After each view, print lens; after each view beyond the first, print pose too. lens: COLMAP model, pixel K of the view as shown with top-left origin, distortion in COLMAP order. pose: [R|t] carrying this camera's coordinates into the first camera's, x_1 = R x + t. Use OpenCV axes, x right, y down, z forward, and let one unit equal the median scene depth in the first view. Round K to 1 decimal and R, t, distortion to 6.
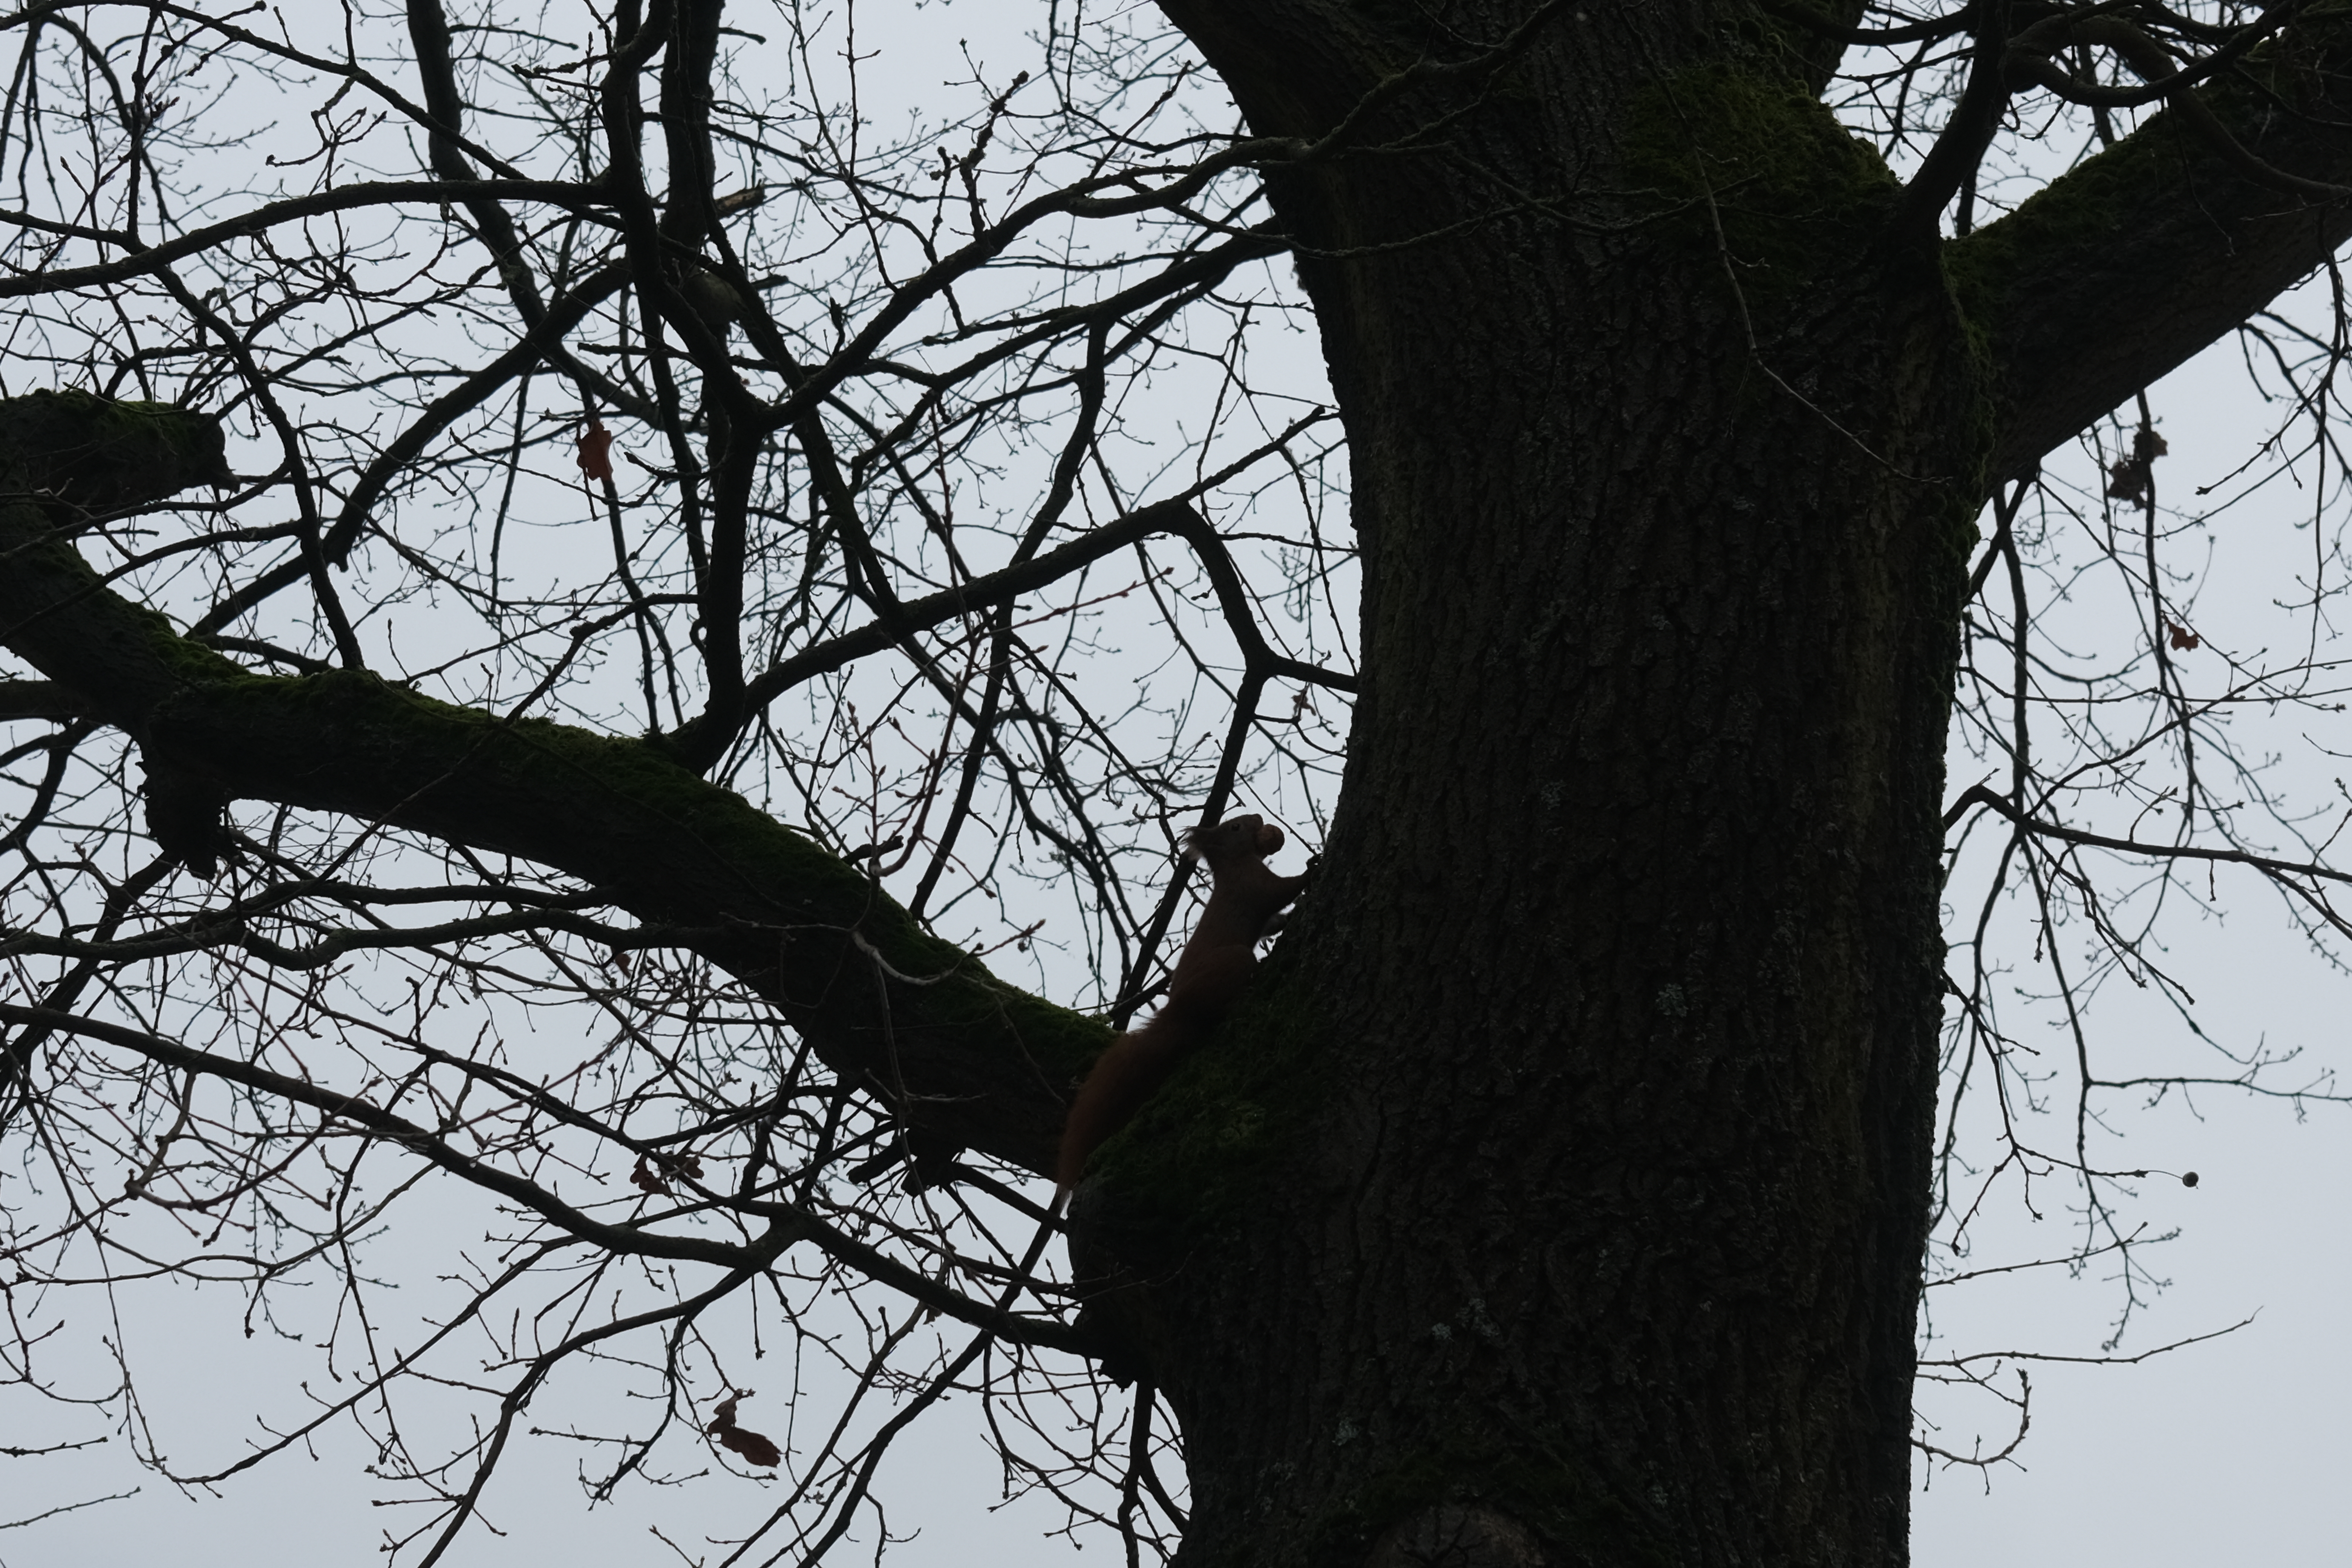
lens RADIAL K [[4788.8, 0, 1176.0], [0, 4788.8, 784.0], [0, 0, 1]] dist [-0.024608, -0.057408]
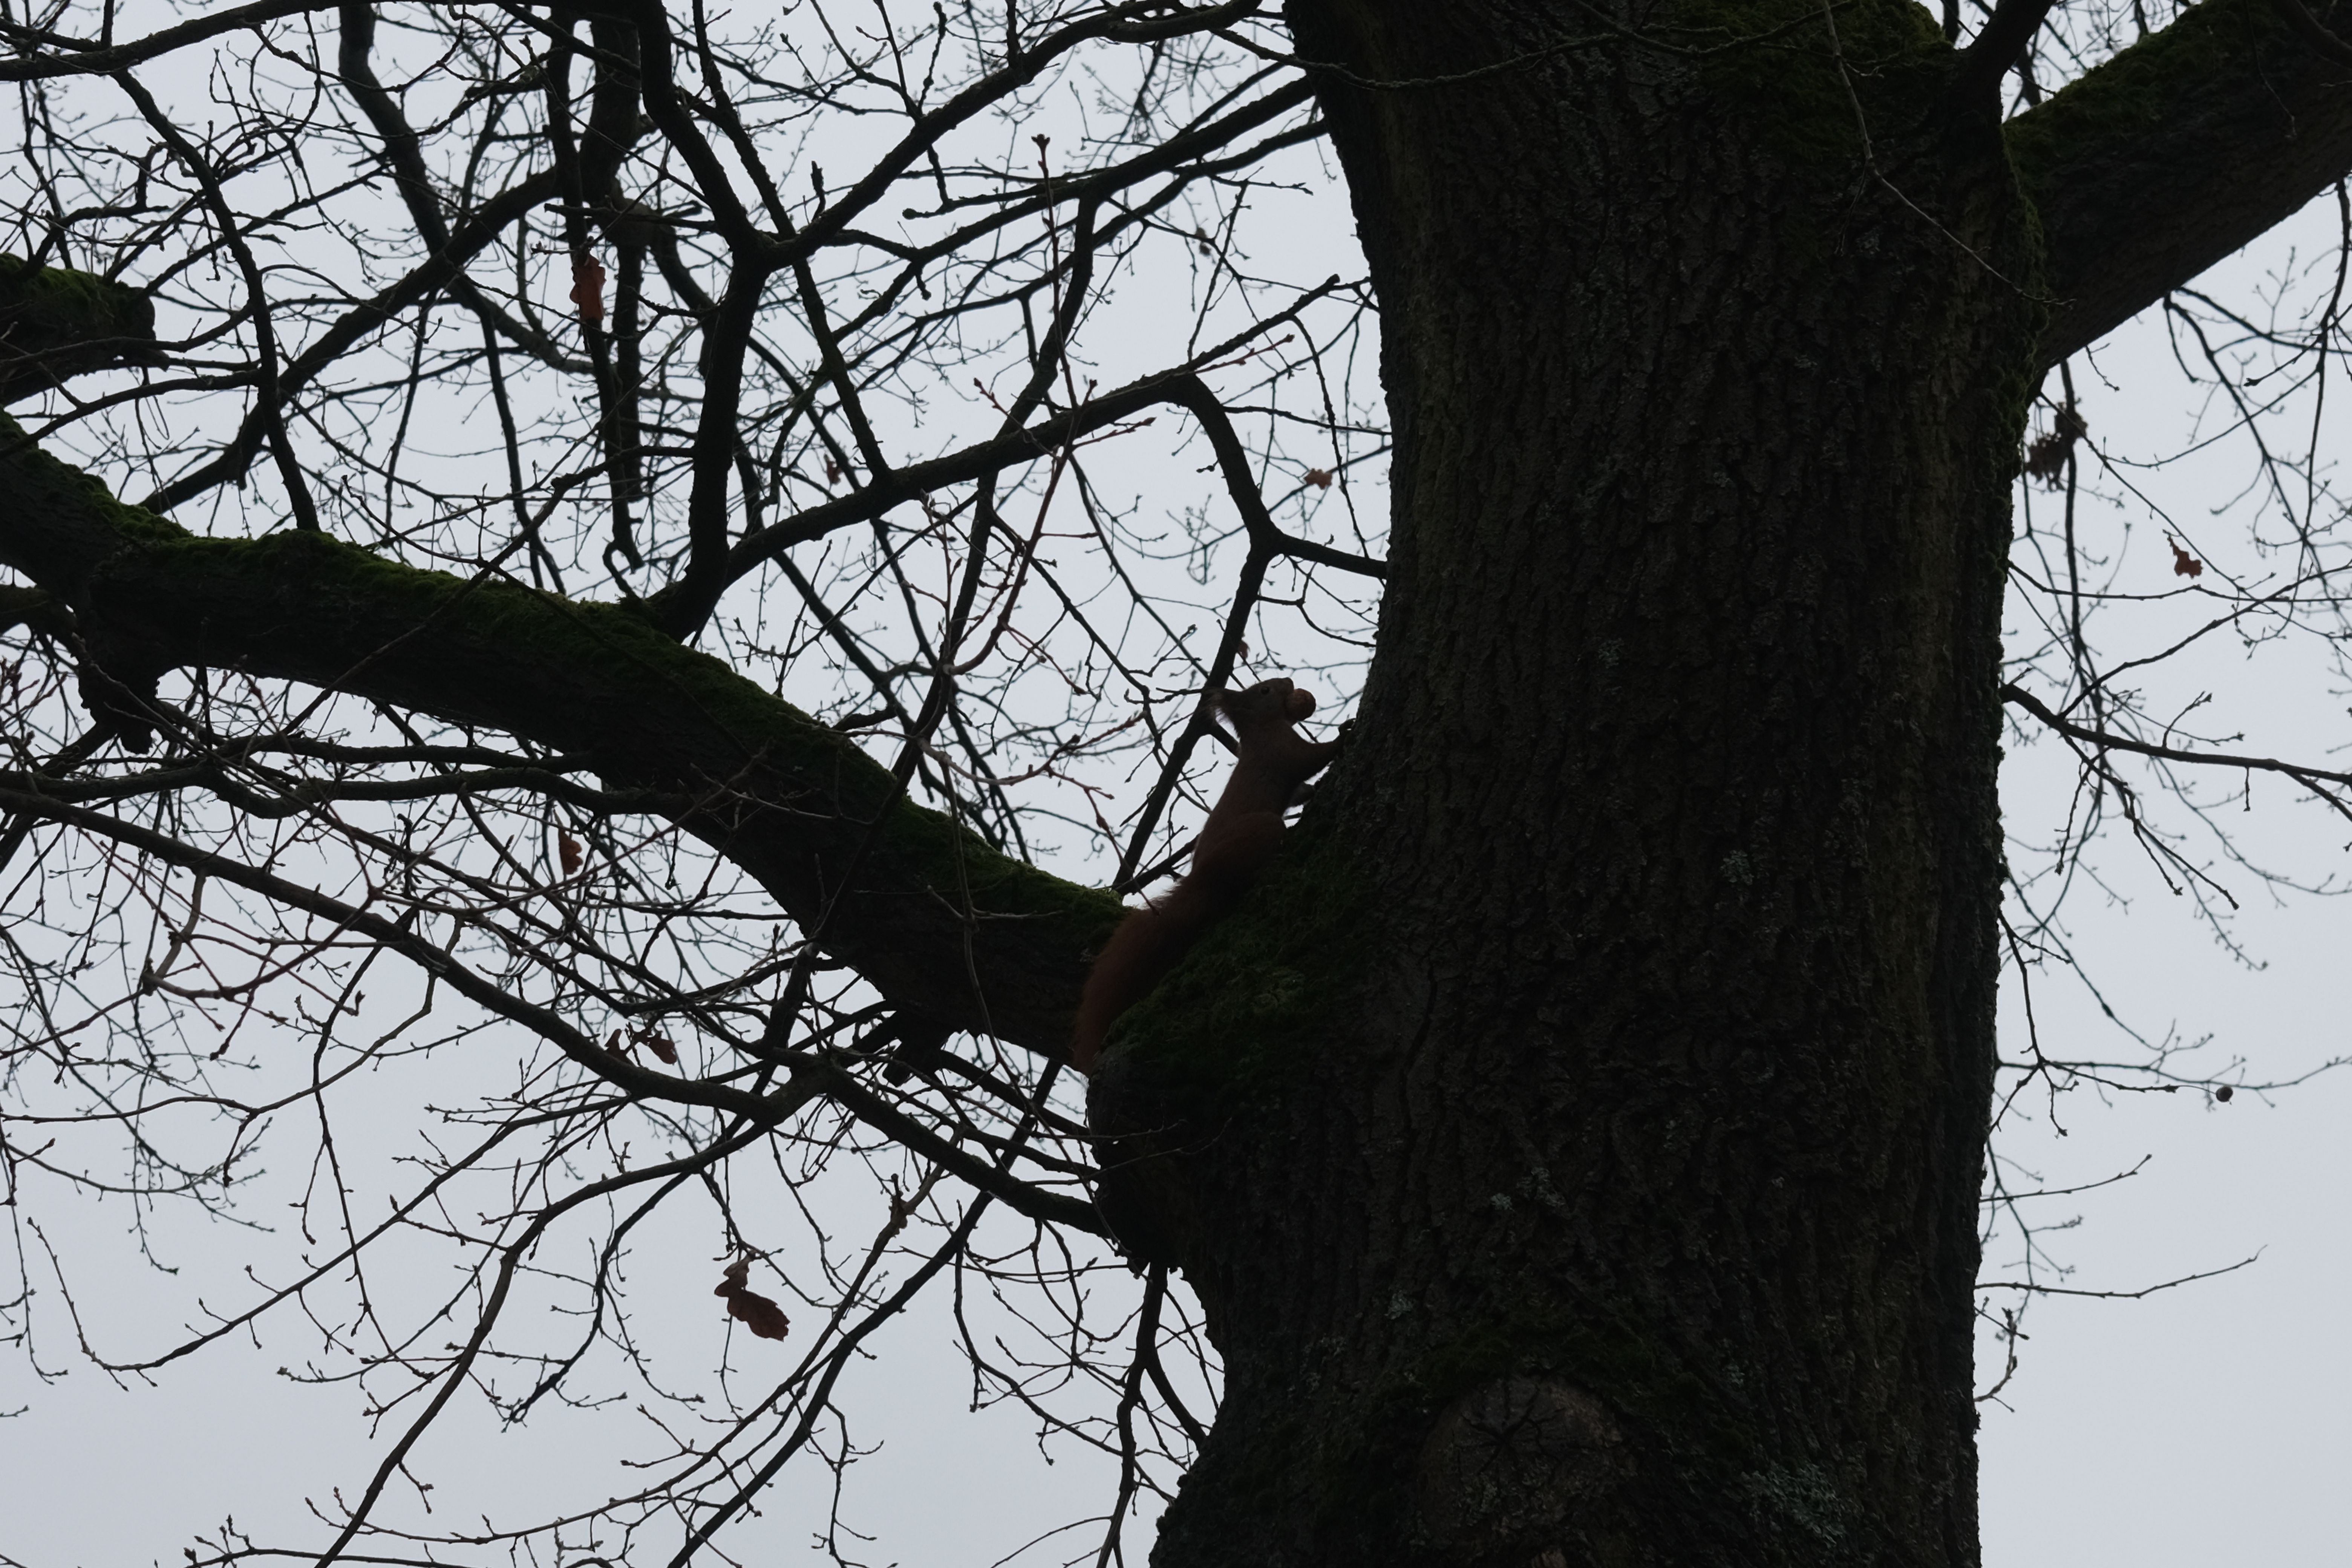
lens RADIAL K [[4788.8, 0, 1176.0], [0, 4788.8, 784.0], [0, 0, 1]] dist [-0.024608, -0.057408]
pose [[0.999045, 0.024554, 0.036141, -0.039941], [-0.024400, 0.999691, -0.004698, 0.033517], [-0.036246, 0.003812, 0.999336, 0.049731]]
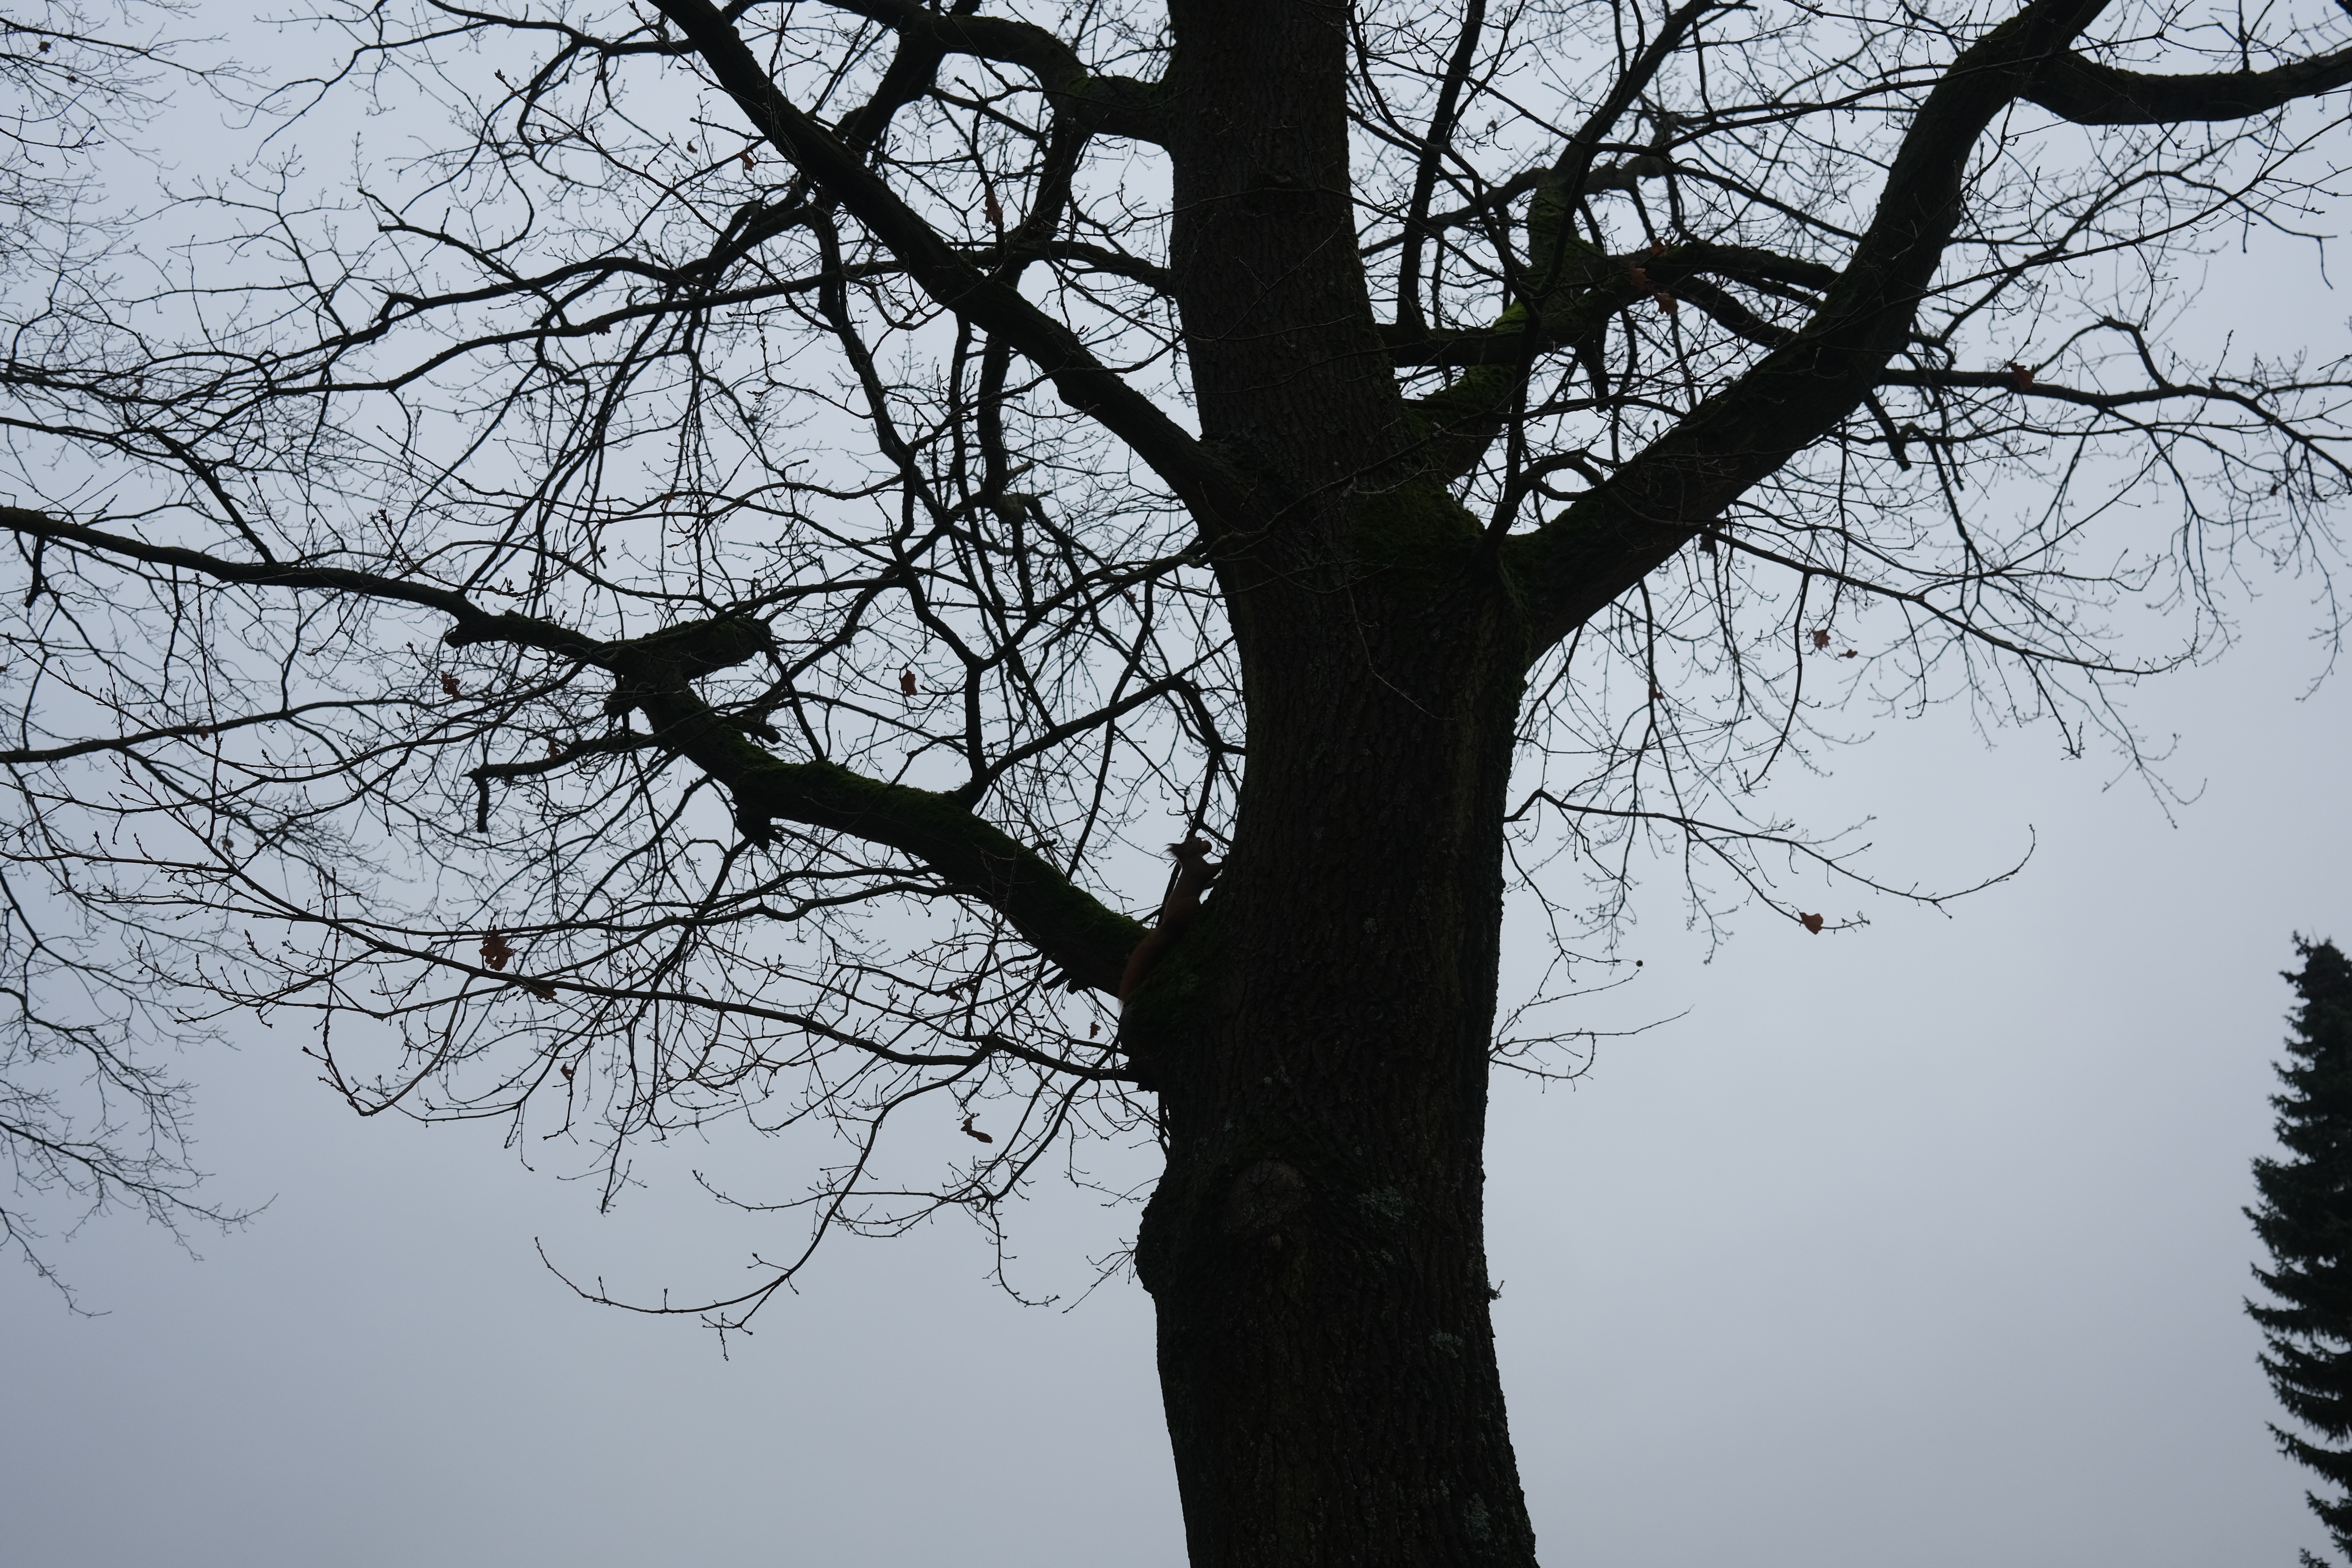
lens RADIAL K [[2395.0, 0, 1176.0], [0, 2395.0, 784.0], [0, 0, 1]] dist [-0.018641, -0.006704]
pose [[0.996920, -0.046554, -0.063114, 0.080772], [0.050410, 0.996867, 0.060947, -0.091175], [0.060079, -0.063941, 0.996144, -0.137862]]
